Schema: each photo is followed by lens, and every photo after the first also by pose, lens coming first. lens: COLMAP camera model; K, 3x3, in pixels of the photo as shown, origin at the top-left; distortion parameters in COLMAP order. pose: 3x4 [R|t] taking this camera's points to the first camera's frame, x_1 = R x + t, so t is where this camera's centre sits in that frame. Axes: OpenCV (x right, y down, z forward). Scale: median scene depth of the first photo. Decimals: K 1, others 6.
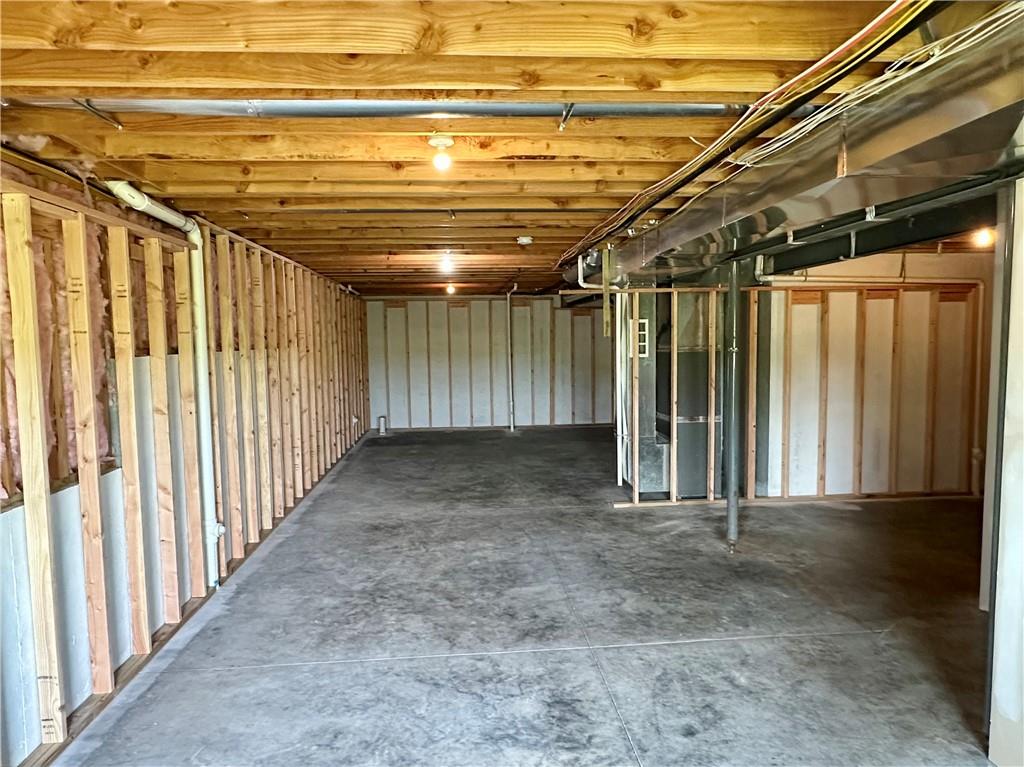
lens RADIAL K [[652.0, 0, 506.4], [0, 652.0, 387.0], [0, 0, 1]] dist [-0.001986, 0.000171]
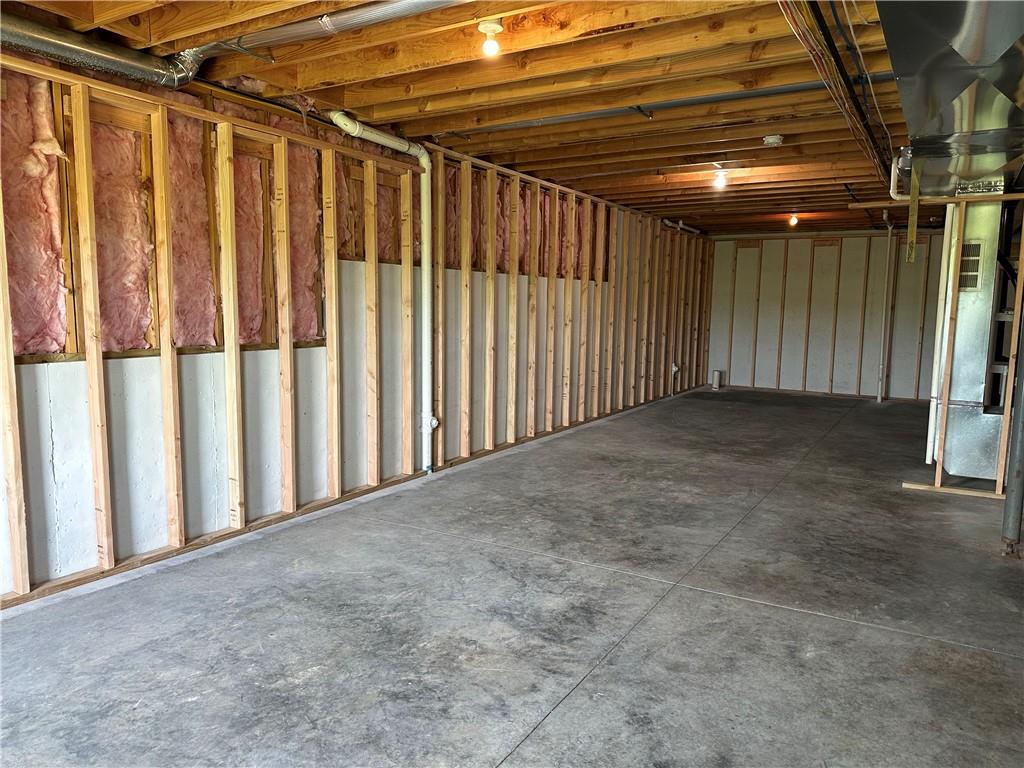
lens RADIAL K [[715.4, 0, 513.6], [0, 715.4, 388.0], [0, 0, 1]] dist [0.136452, -0.216826]
pose [[0.817256, 0.096581, -0.568124, 0.336004], [-0.072570, 0.995256, 0.064800, 0.057522], [0.571687, -0.011730, 0.820388, 0.039731]]
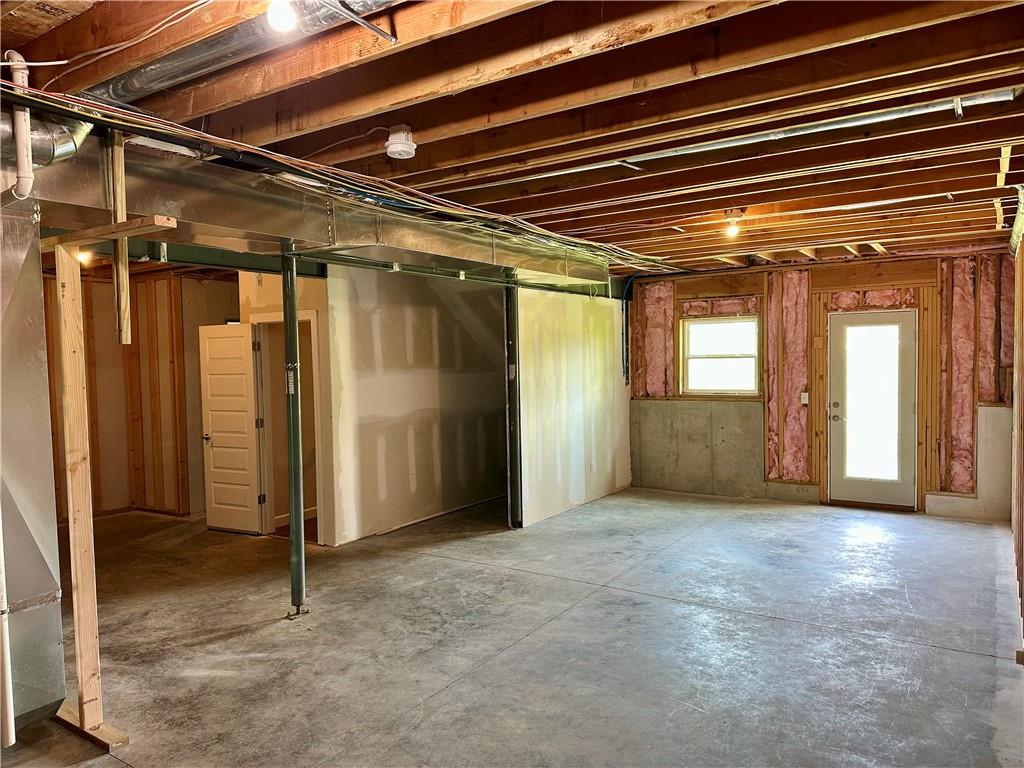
lens RADIAL K [[715.4, 0, 513.6], [0, 715.4, 388.0], [0, 0, 1]] dist [0.136452, -0.216826]
pose [[-0.791761, 0.004896, 0.610811, -0.410393], [0.079060, 0.992378, 0.094527, -0.090022], [-0.605693, 0.123133, -0.786113, 1.495407]]
